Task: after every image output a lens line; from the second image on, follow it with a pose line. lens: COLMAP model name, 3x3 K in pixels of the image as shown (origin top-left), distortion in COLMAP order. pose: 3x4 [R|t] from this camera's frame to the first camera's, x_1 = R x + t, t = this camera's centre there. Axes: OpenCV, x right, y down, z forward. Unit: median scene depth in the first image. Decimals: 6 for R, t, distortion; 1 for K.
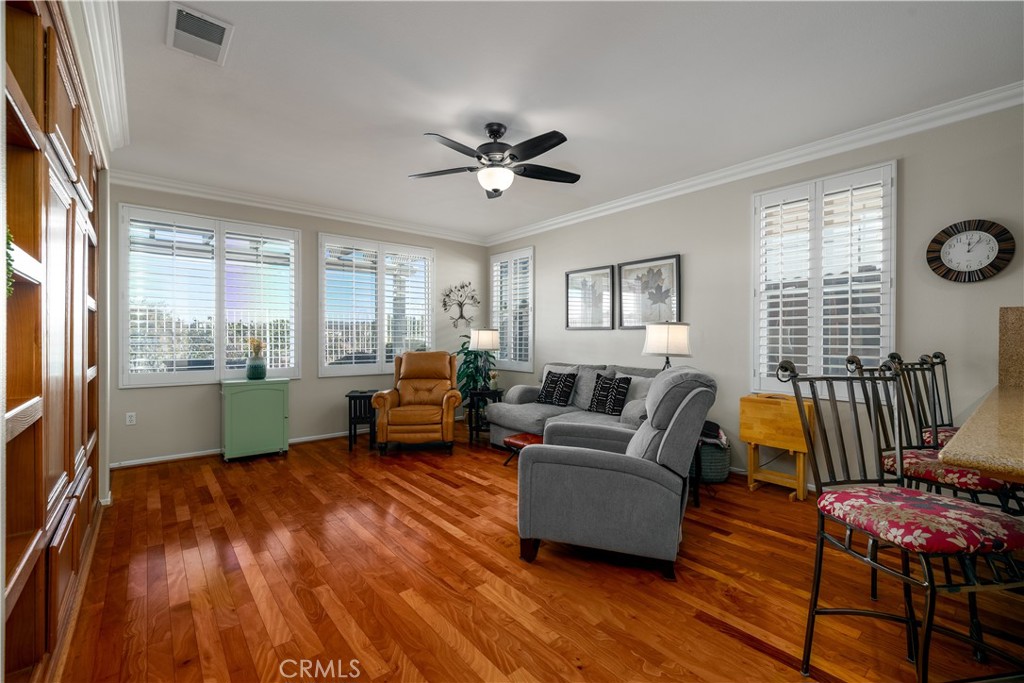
lens RADIAL K [[436.8, 0, 514.0], [0, 436.8, 339.8], [0, 0, 1]] dist [0.004509, -0.000212]
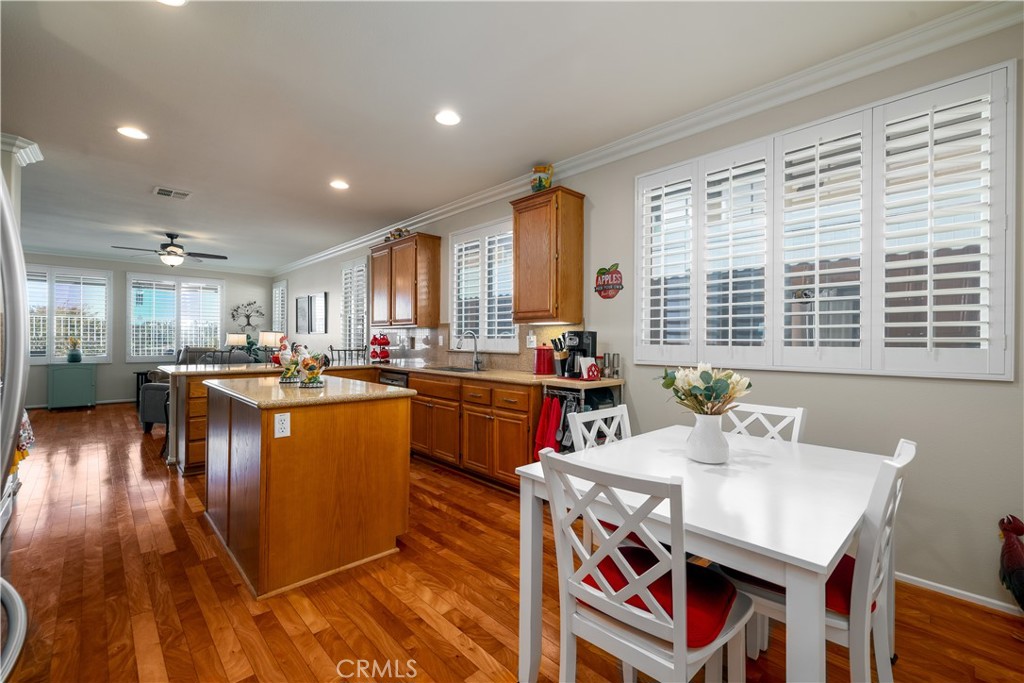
lens RADIAL K [[436.8, 0, 514.0], [0, 436.8, 339.8], [0, 0, 1]] dist [0.004509, -0.000212]
pose [[0.997658, 0.004255, 0.068265, 0.955812], [-0.003883, 0.999977, -0.005585, 0.006017], [-0.068287, 0.005307, 0.997652, -0.771564]]
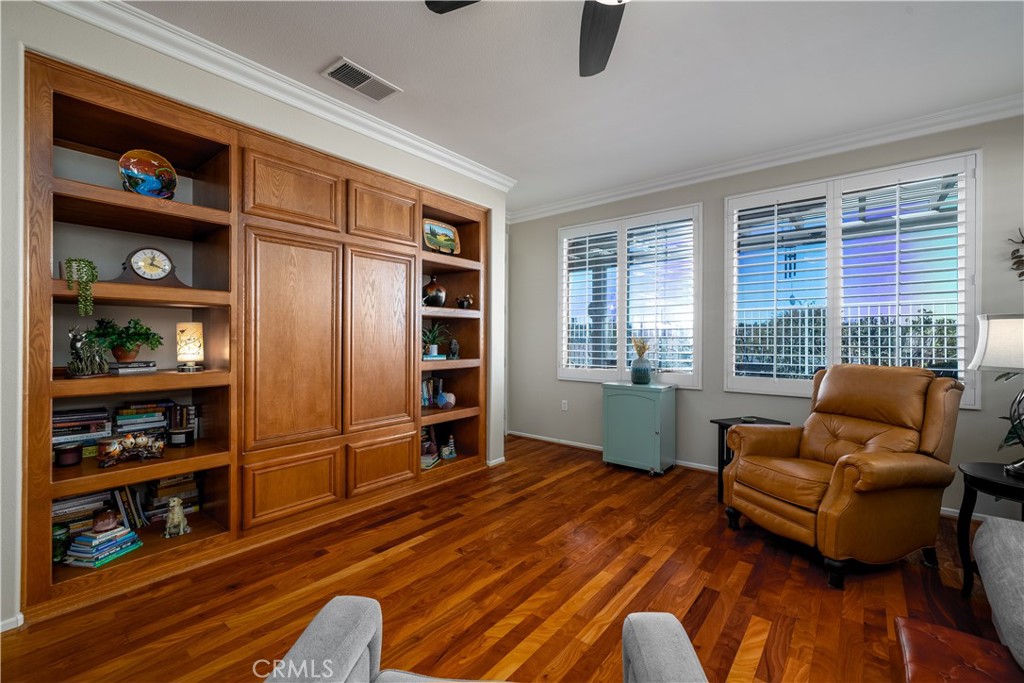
lens RADIAL K [[436.8, 0, 514.0], [0, 436.8, 339.8], [0, 0, 1]] dist [0.004509, -0.000212]
pose [[0.191778, 0.002784, -0.981434, 0.244470], [-0.005062, 0.999985, 0.001847, -0.001565], [0.981425, 0.004614, 0.191789, 0.558725]]
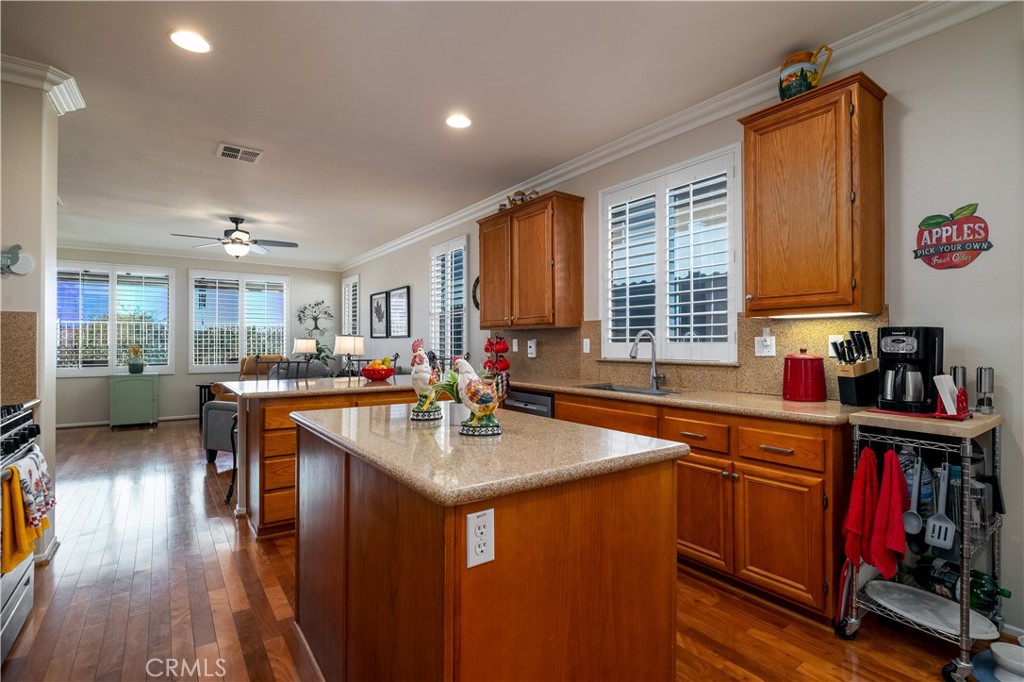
lens RADIAL K [[492.5, 0, 512.0], [0, 492.5, 341.0], [0, 0, 1]] dist [-0.003256, 0.000877]
pose [[0.996959, -0.004340, -0.077806, 0.781423], [0.003515, 0.999936, -0.010742, 0.003731], [0.077848, 0.010436, 0.996911, -0.532860]]
